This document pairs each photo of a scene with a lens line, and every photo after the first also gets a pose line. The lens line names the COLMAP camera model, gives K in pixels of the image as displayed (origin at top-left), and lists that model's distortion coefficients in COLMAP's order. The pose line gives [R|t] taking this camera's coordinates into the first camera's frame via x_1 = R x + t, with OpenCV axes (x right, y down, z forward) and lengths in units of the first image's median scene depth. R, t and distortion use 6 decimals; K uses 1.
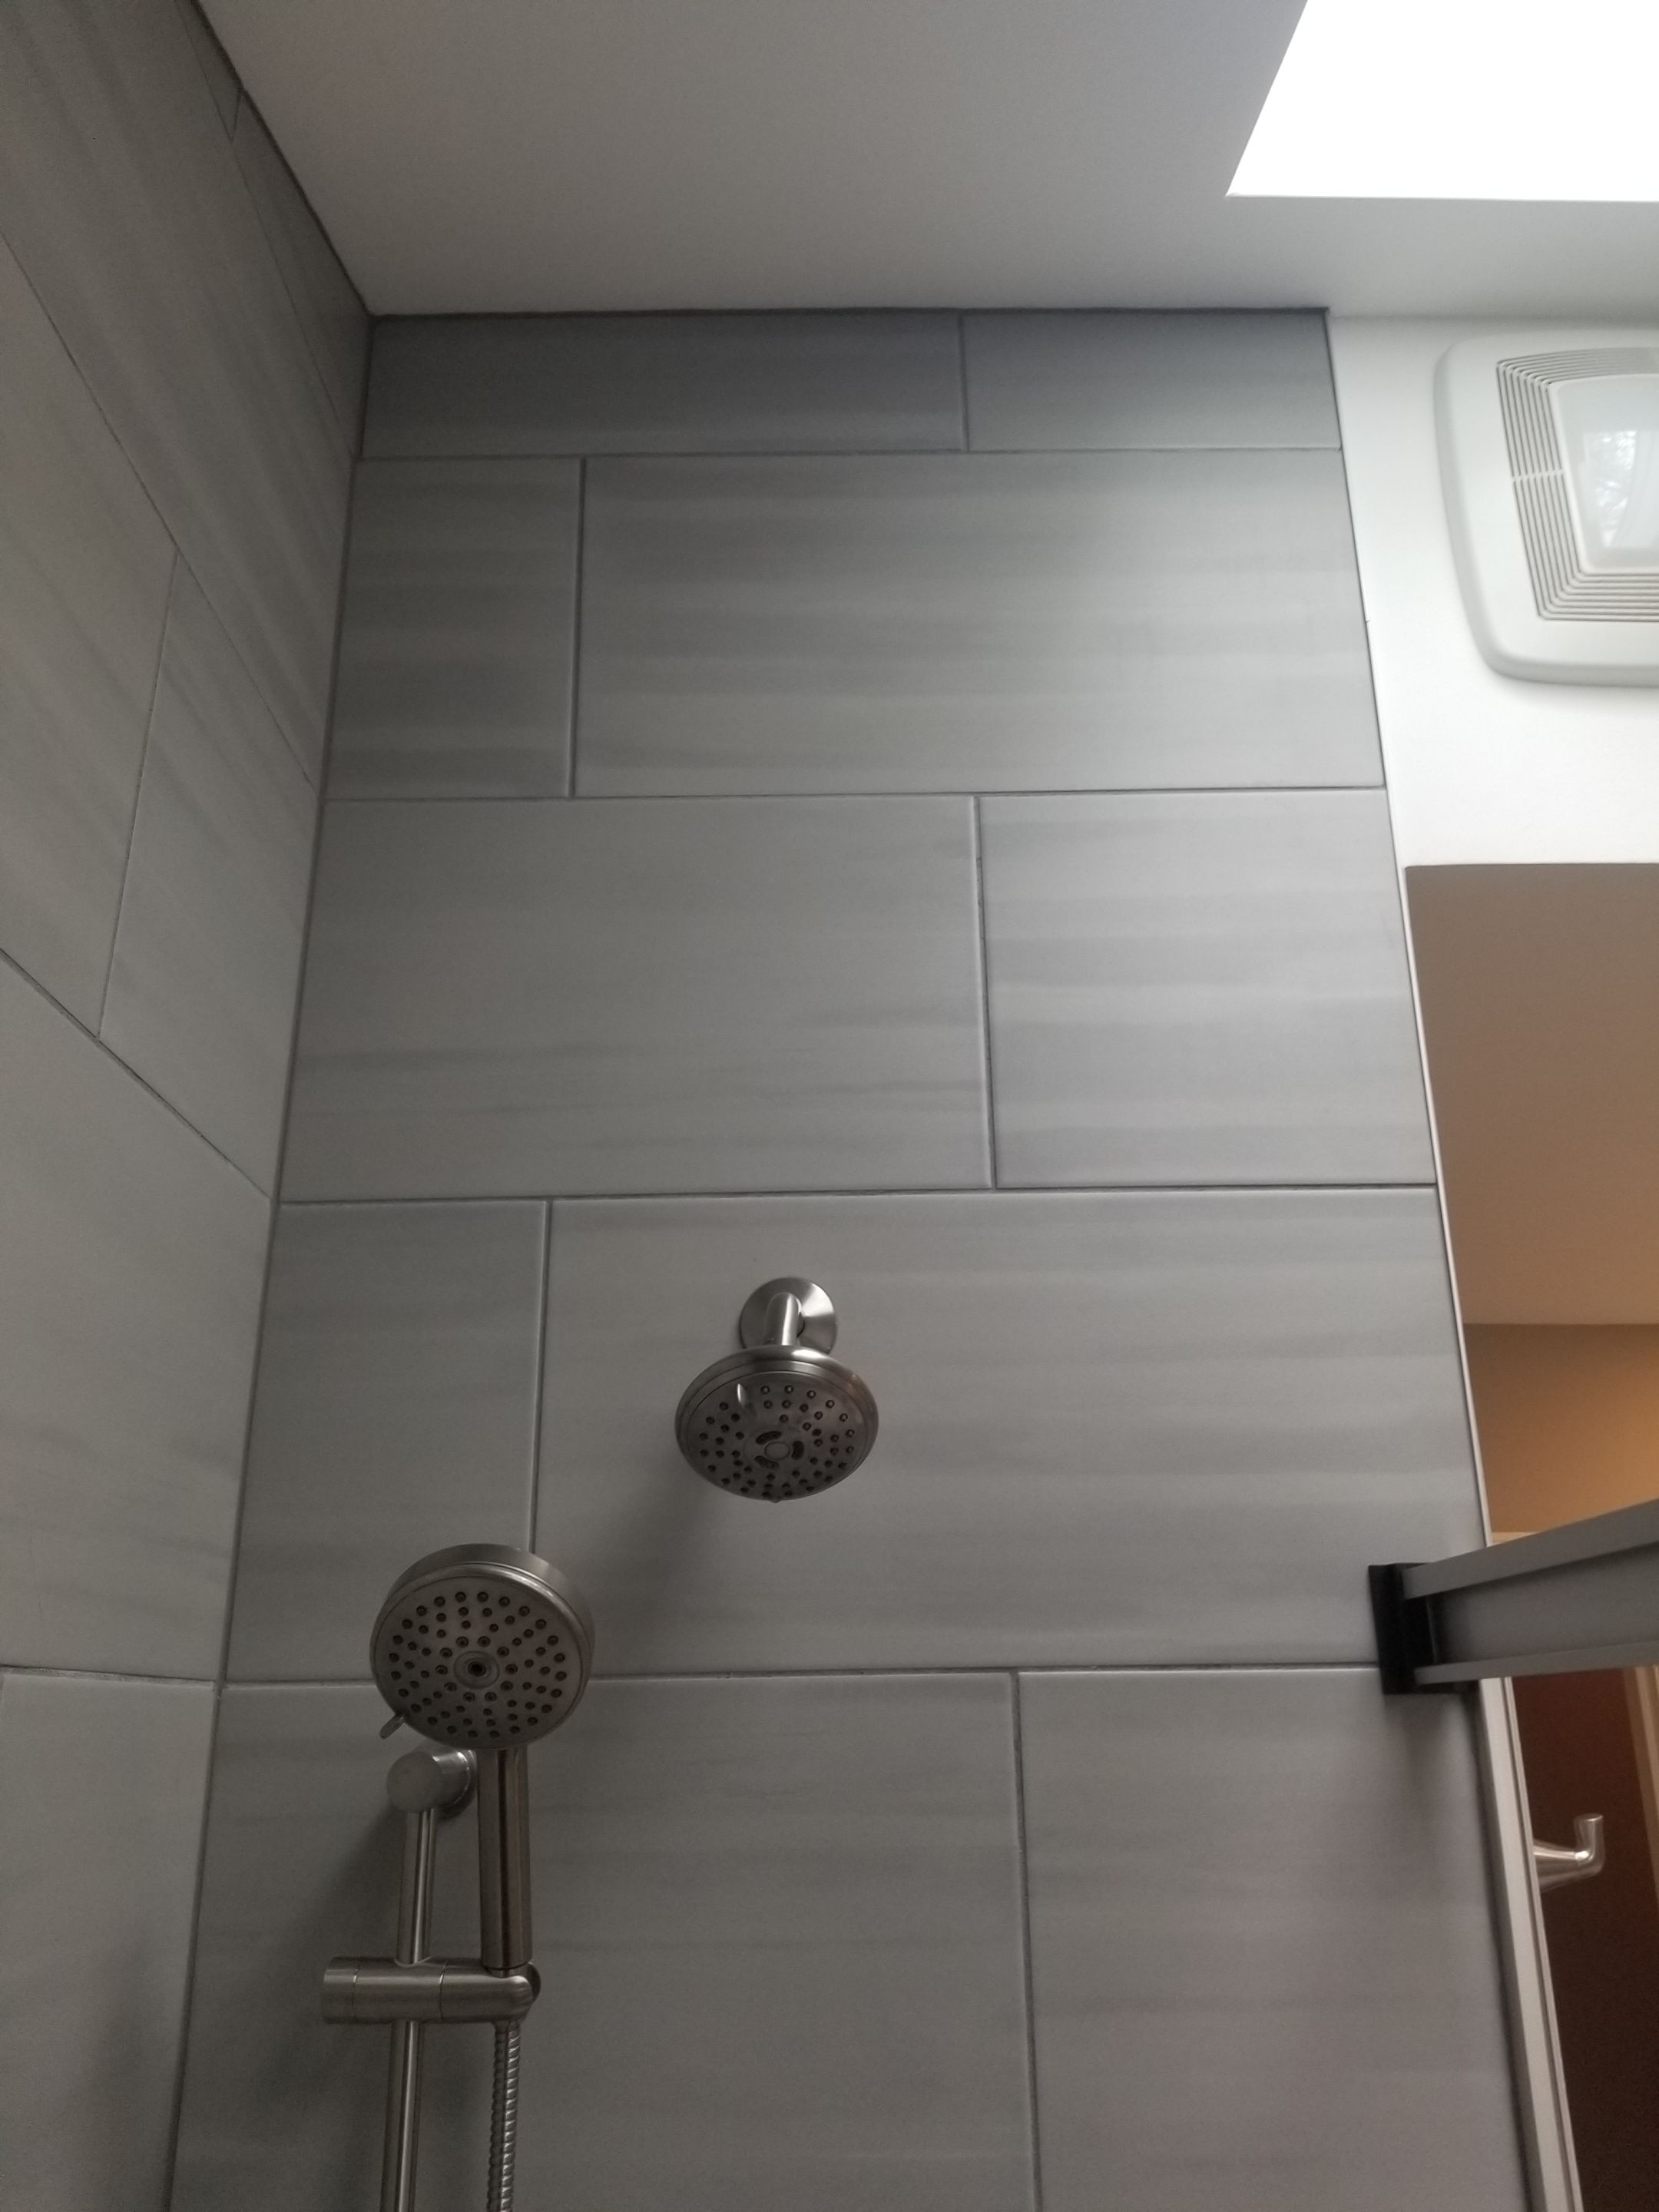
lens RADIAL K [[1730.3, 0, 798.8], [0, 1730.3, 1073.2], [0, 0, 1]] dist [0.070142, -0.113416]
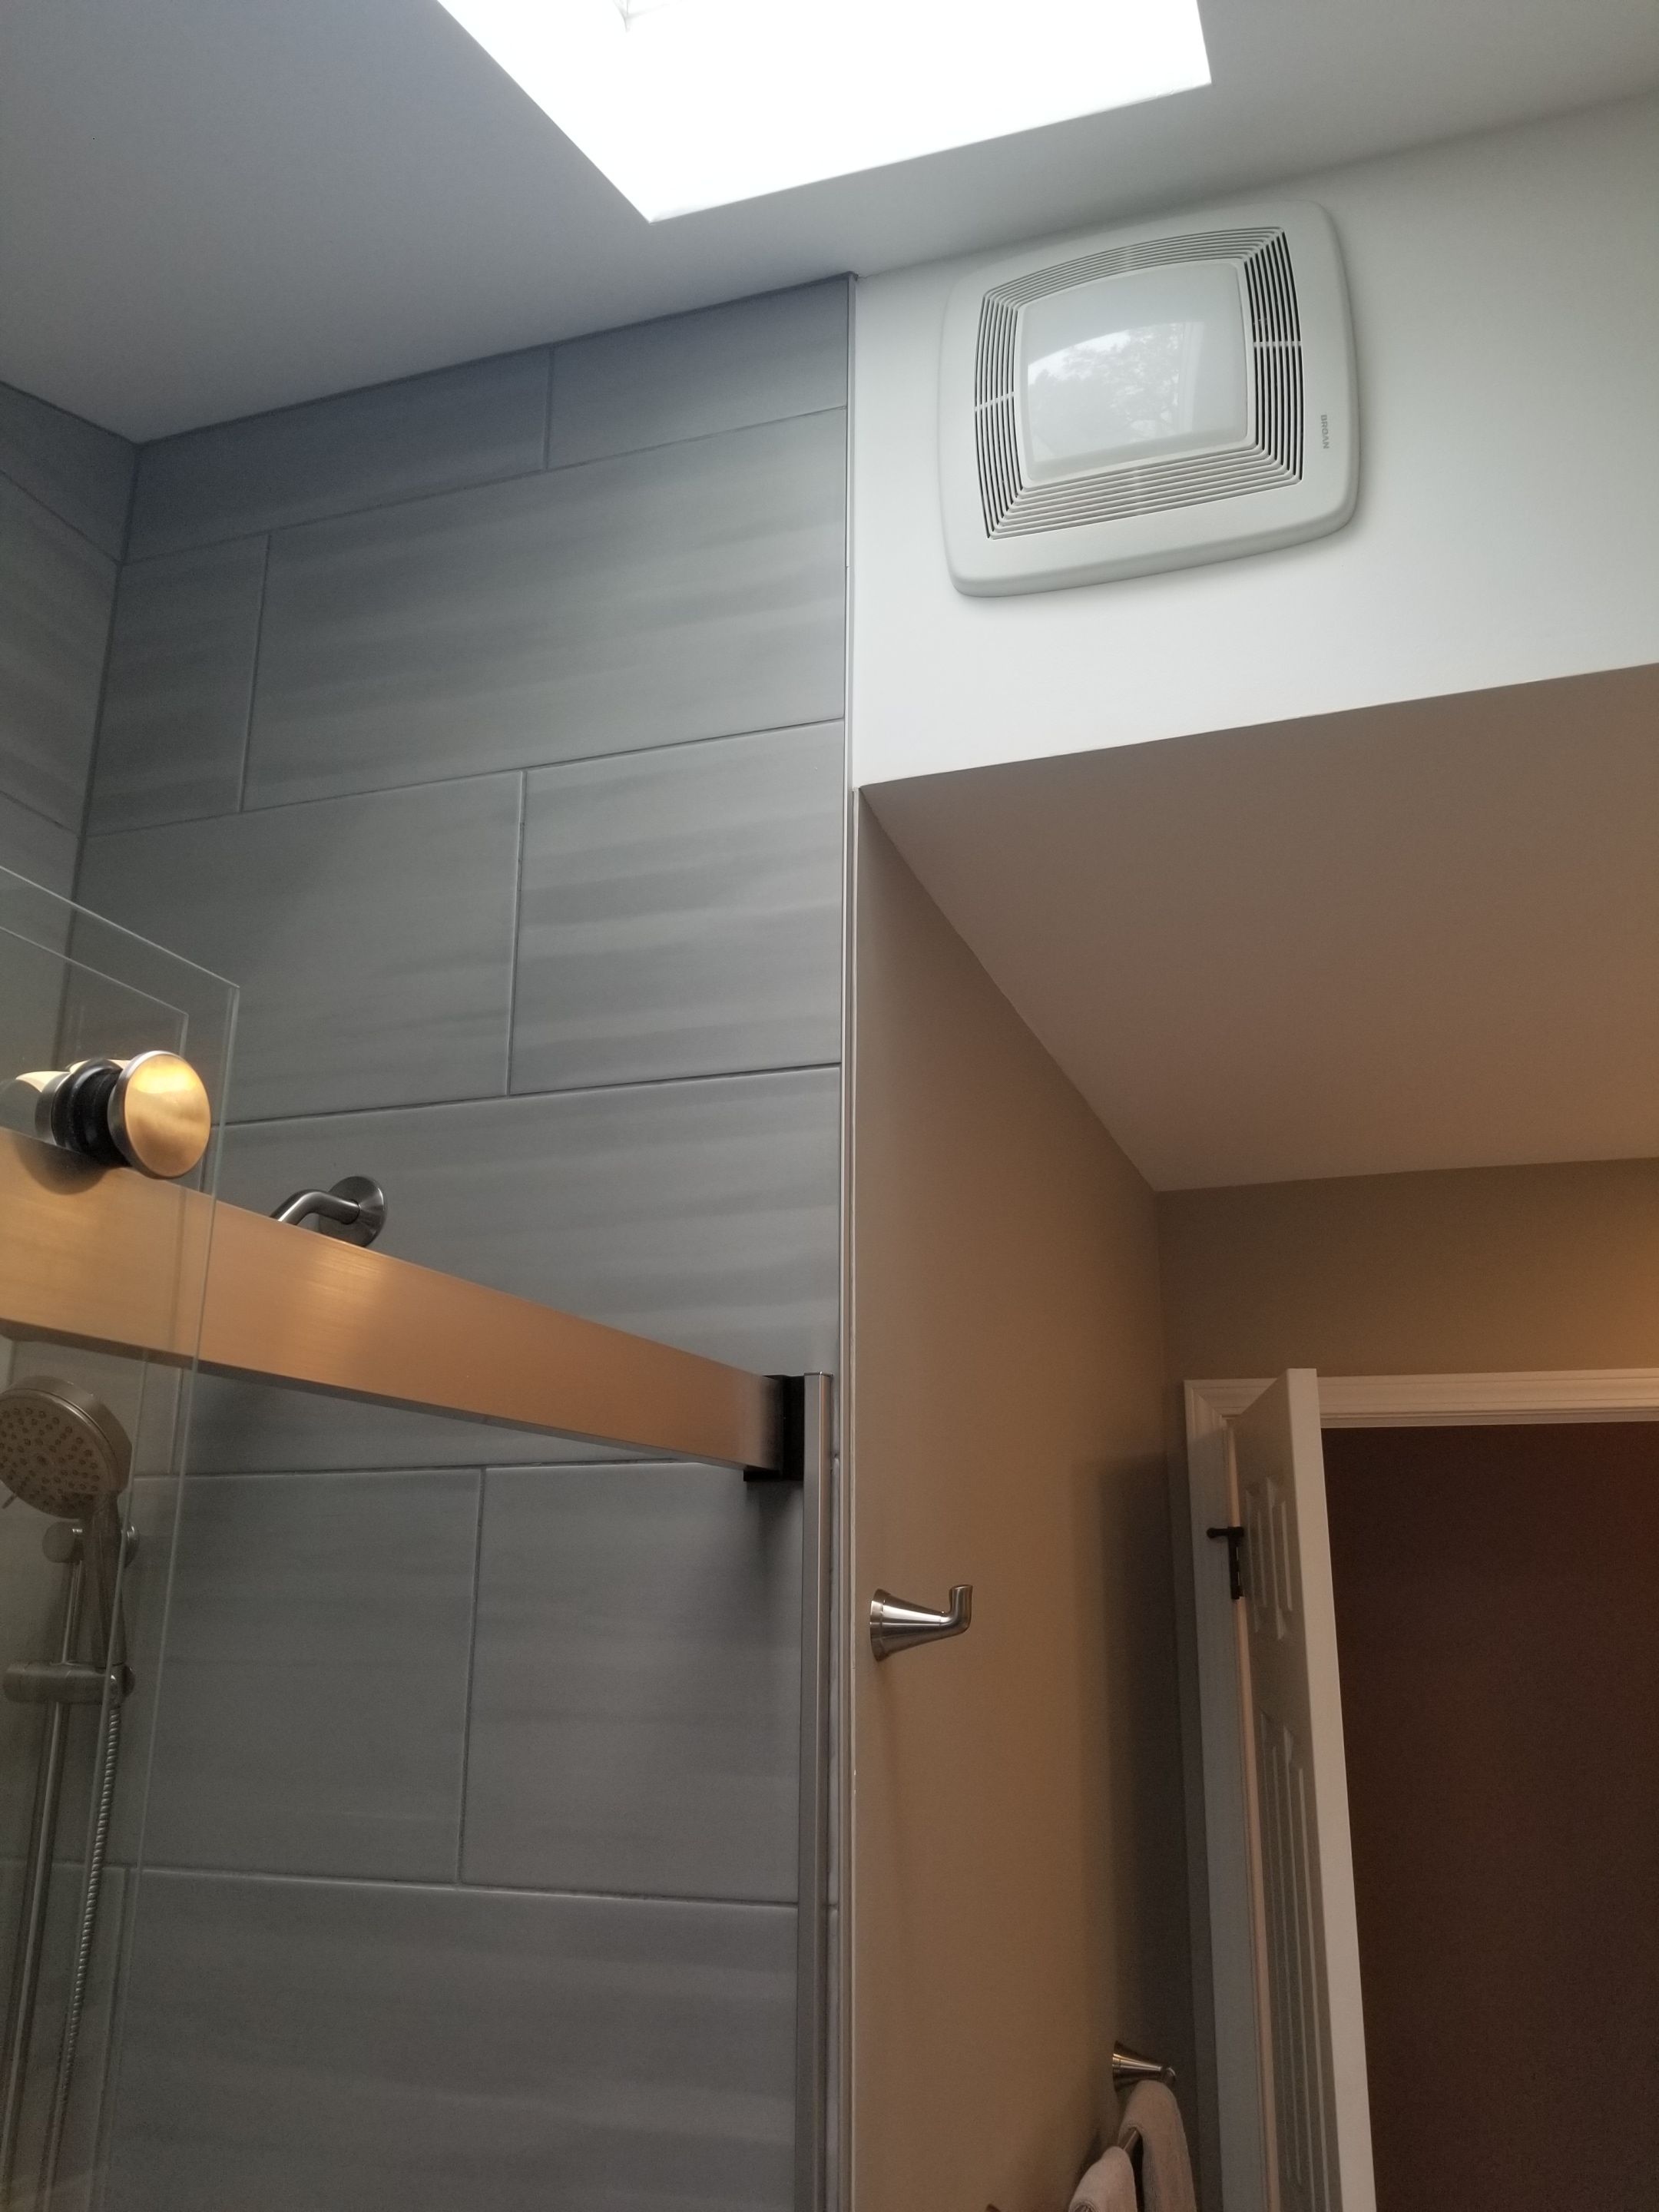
lens RADIAL K [[1730.3, 0, 863.2], [0, 1730.3, 1088.9], [0, 0, 1]] dist [0.070142, -0.113416]
pose [[0.945607, -0.072114, -0.317216, 0.751906], [0.093761, 0.994157, 0.053492, 0.019783], [0.311505, -0.080325, 0.946843, -0.100143]]
